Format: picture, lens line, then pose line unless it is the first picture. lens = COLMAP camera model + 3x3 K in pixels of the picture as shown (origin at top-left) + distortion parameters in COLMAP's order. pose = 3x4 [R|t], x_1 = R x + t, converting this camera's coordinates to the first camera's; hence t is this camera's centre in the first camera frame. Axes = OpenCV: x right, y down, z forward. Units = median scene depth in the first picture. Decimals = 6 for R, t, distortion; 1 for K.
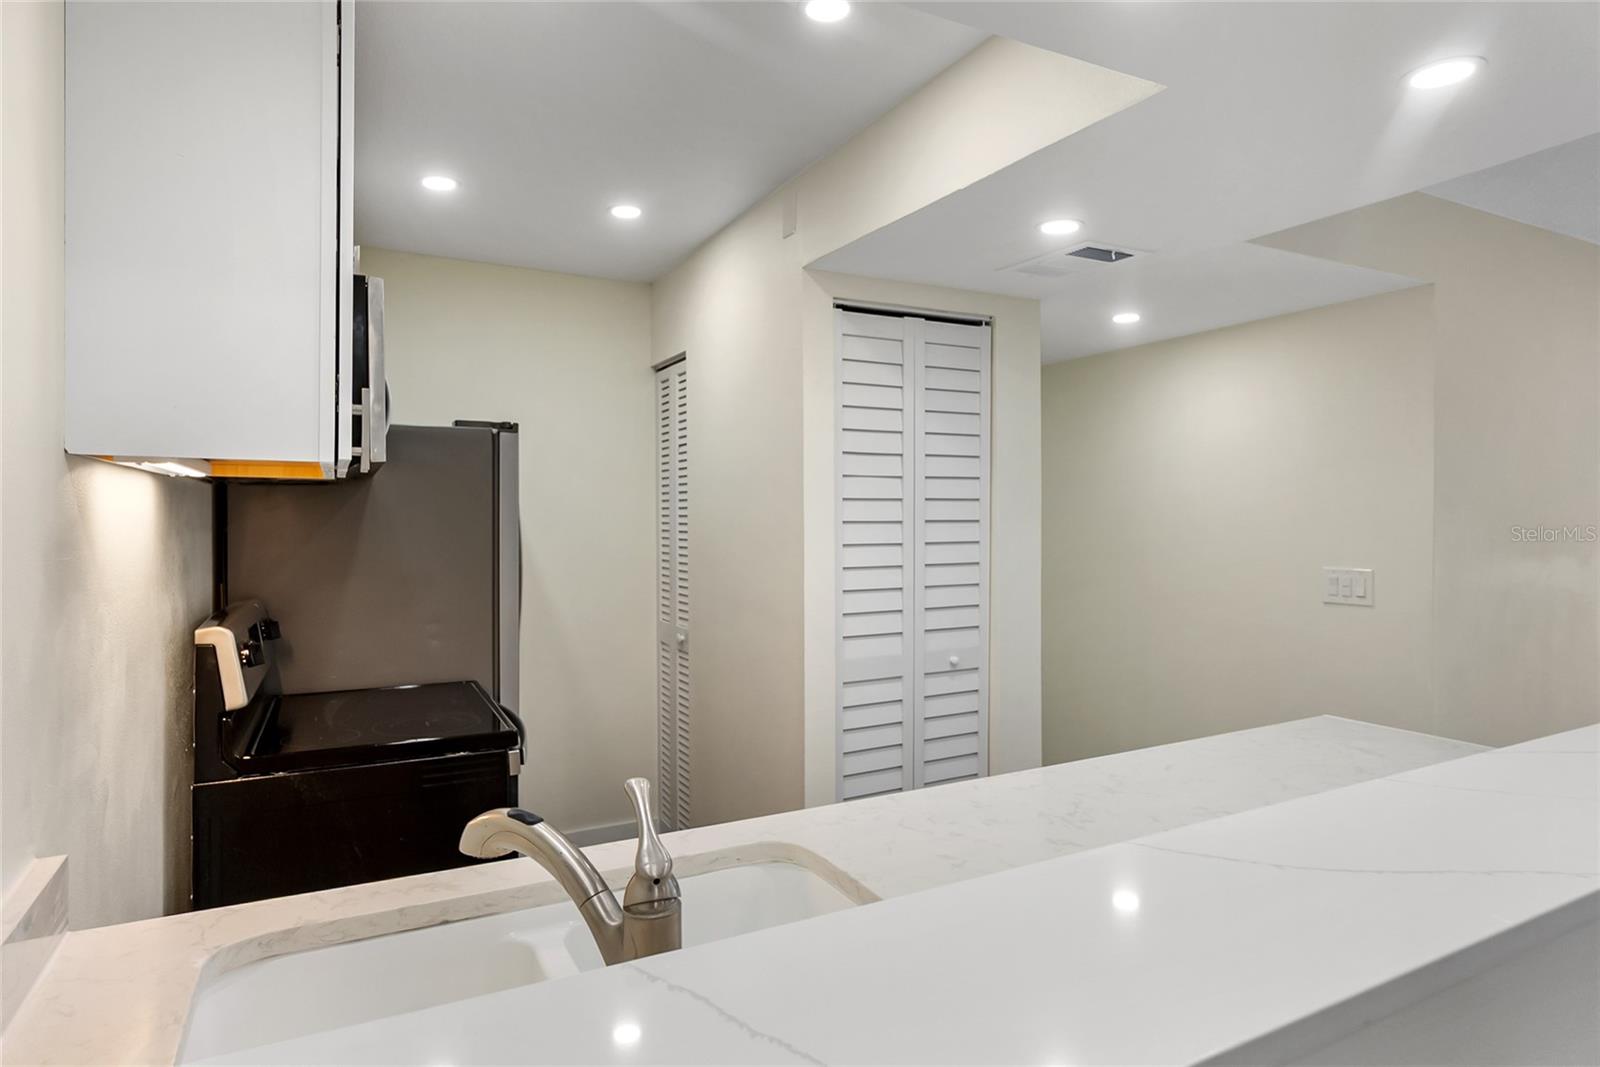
lens RADIAL K [[885.9, 0, 796.2], [0, 885.9, 509.5], [0, 0, 1]] dist [0.000844, 0.000023]
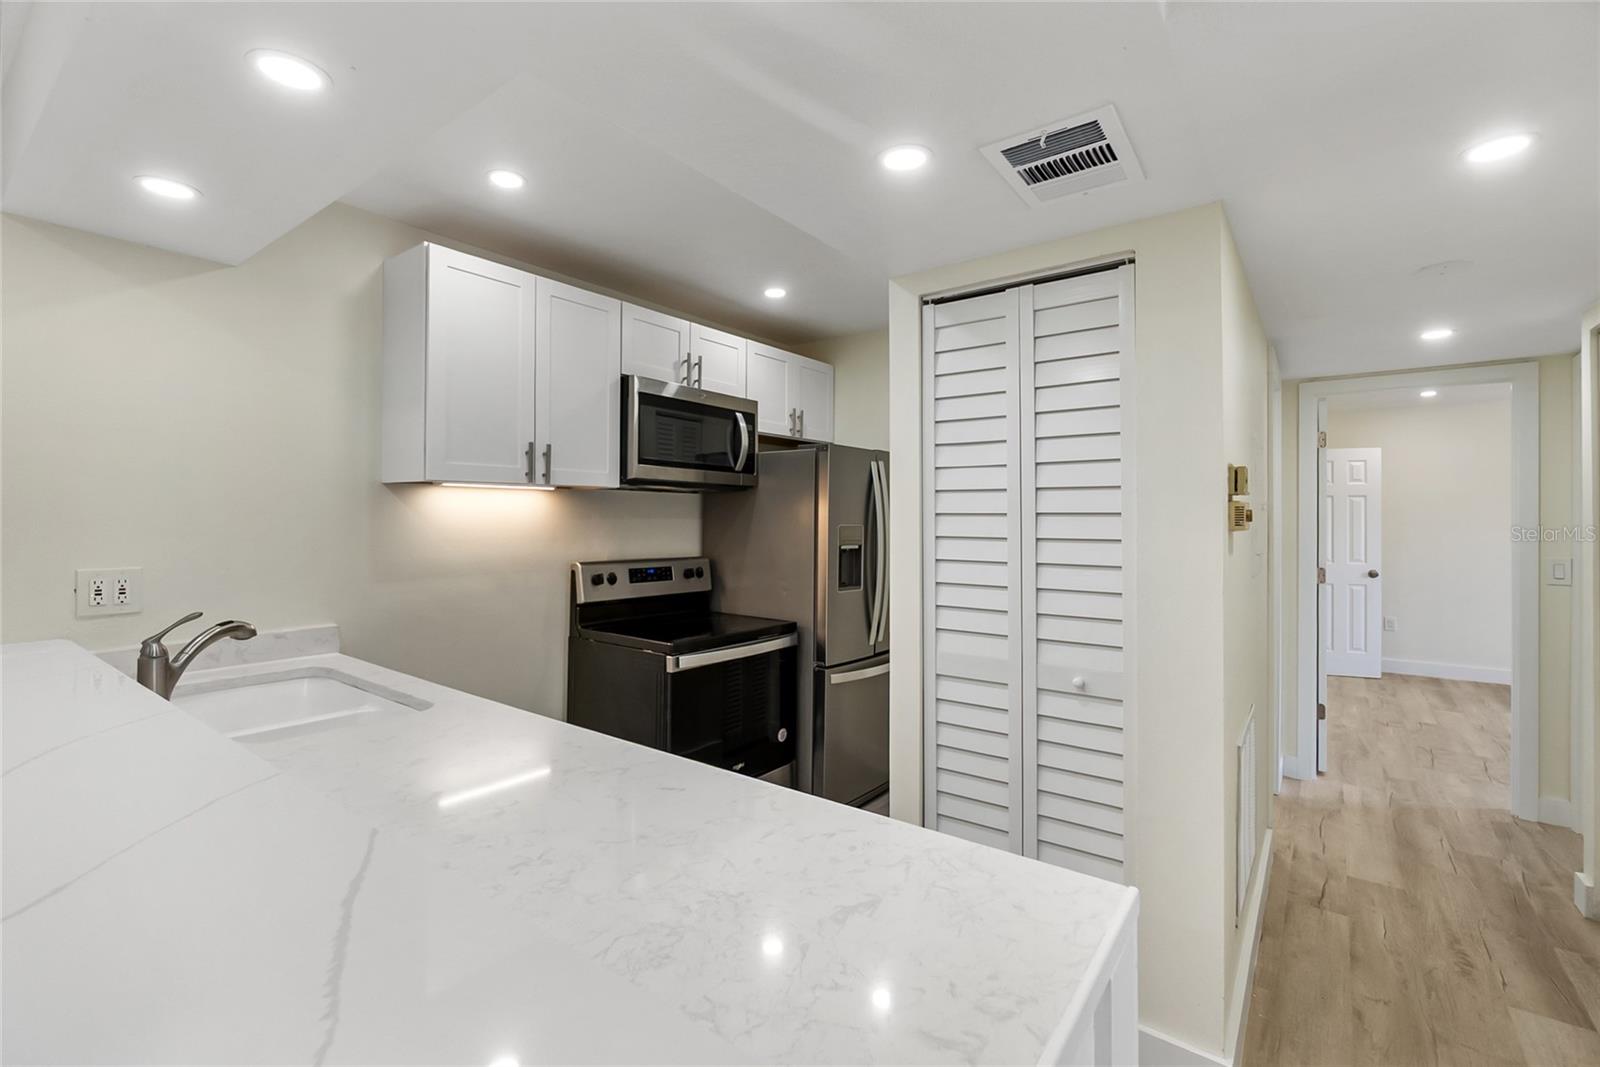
lens RADIAL K [[700.5, 0, 803.3], [0, 700.5, 515.4], [0, 0, 1]] dist [-0.003981, -0.000034]
pose [[0.431411, 0.001203, -0.902155, 0.679271], [0.000623, 0.999998, 0.001631, 0.013341], [0.902155, -0.001265, 0.431409, 0.499295]]
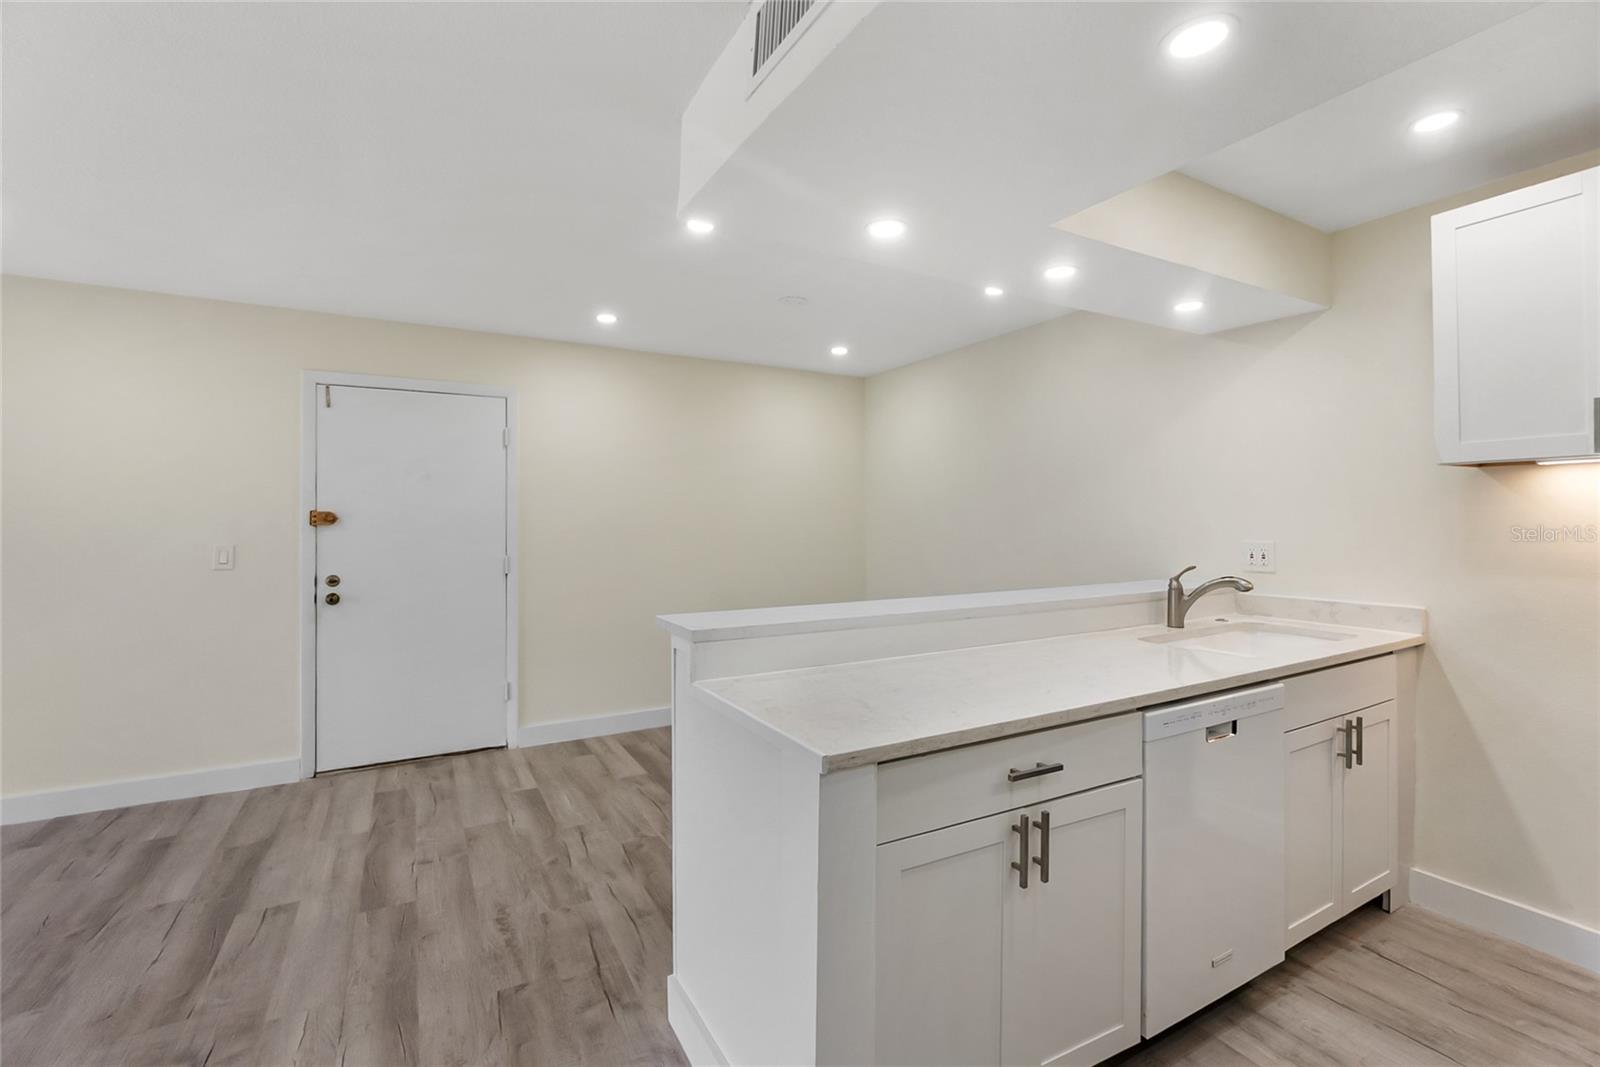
lens RADIAL K [[700.5, 0, 803.3], [0, 700.5, 515.4], [0, 0, 1]] dist [-0.003981, -0.000034]
pose [[-0.999556, 0.003772, -0.029548, 0.486368], [0.004088, 0.999935, -0.010622, 0.035004], [0.029506, -0.010738, -0.999507, 1.201084]]
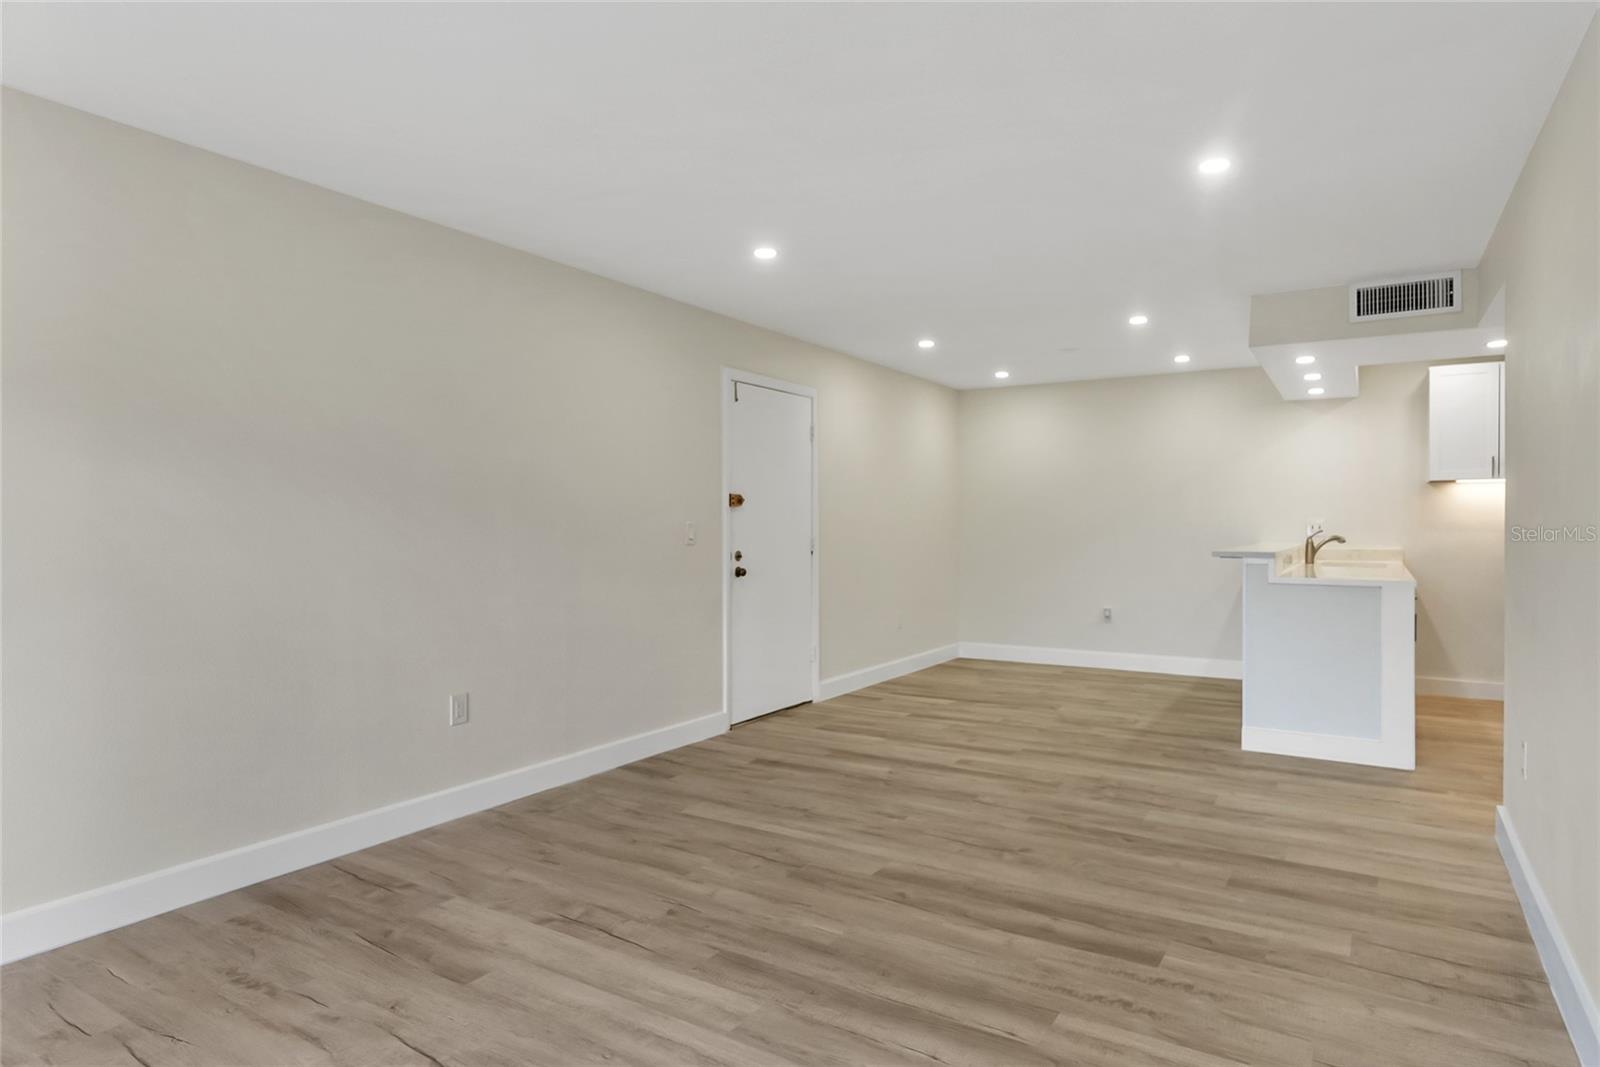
lens RADIAL K [[910.2, 0, 803.9], [0, 910.2, 531.7], [0, 0, 1]] dist [0.000941, -0.000091]
pose [[-0.864326, 0.007390, -0.502879, 2.198949], [0.003983, 0.999961, 0.007850, 0.075086], [0.502917, 0.004782, -0.864321, 1.605840]]
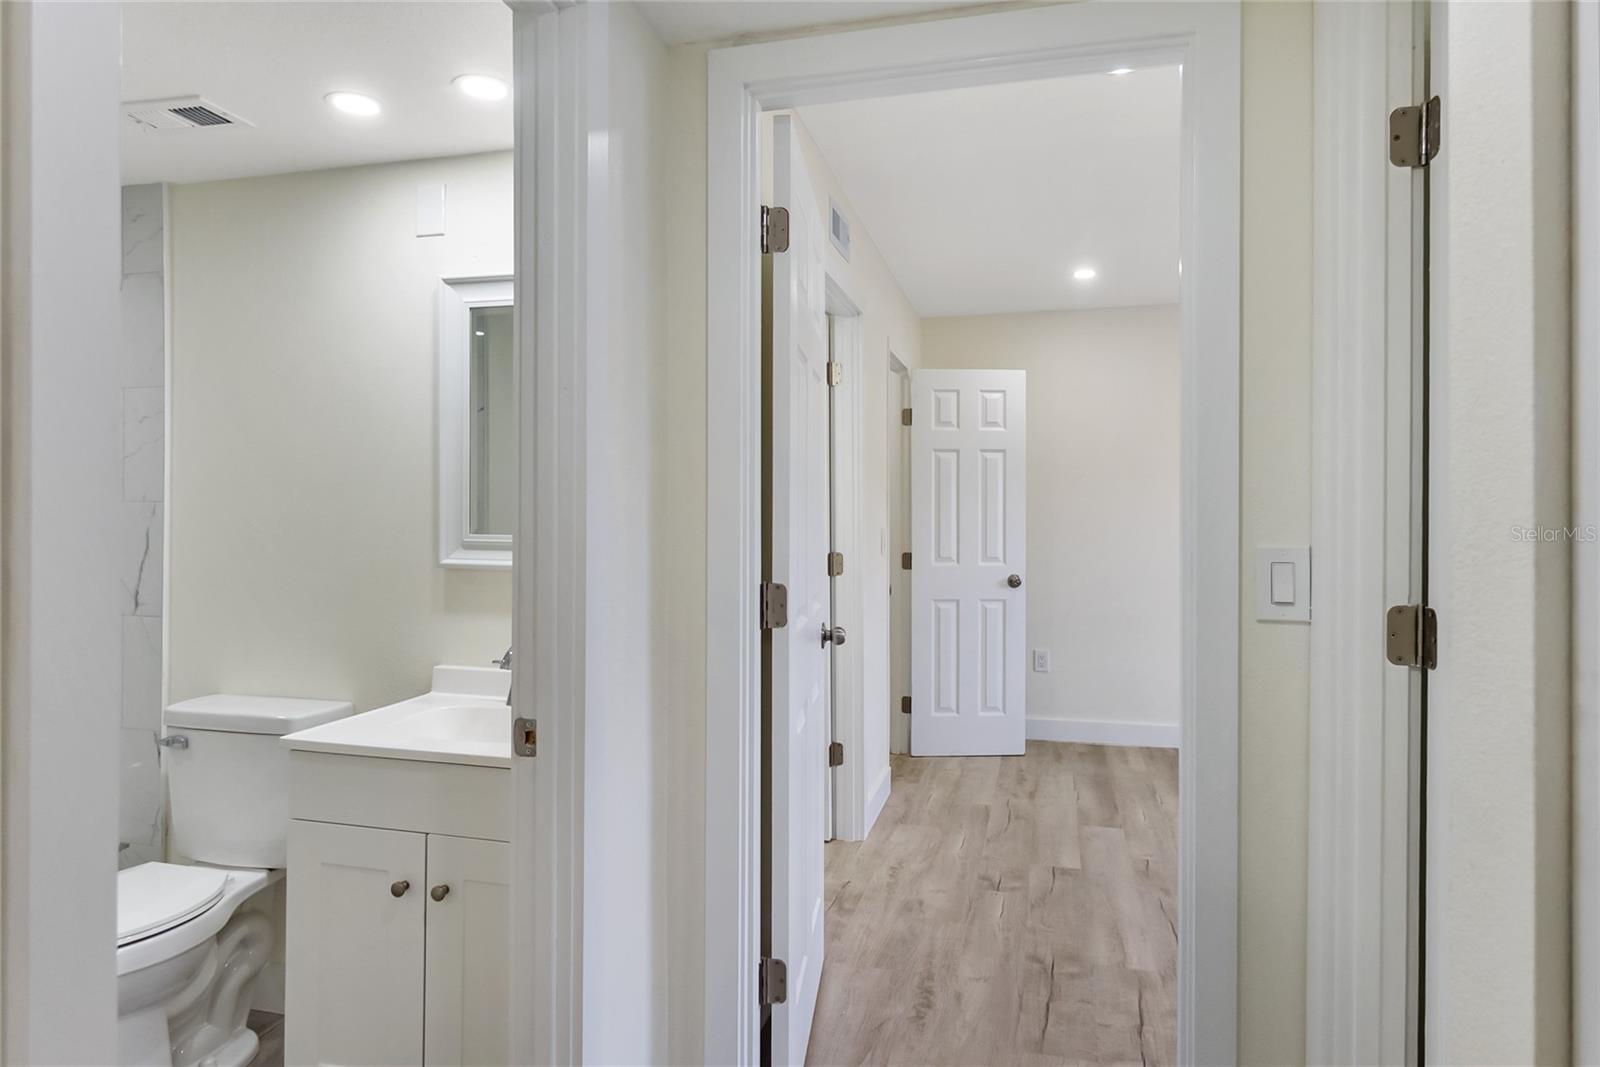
lens RADIAL K [[935.1, 0, 806.1], [0, 935.1, 511.9], [0, 0, 1]] dist [0.003411, 0.000224]
pose [[0.745877, 0.004924, -0.666065, 0.343279], [-0.002060, 0.999985, 0.005086, 0.064883], [0.666080, -0.002422, 0.745876, 1.508347]]
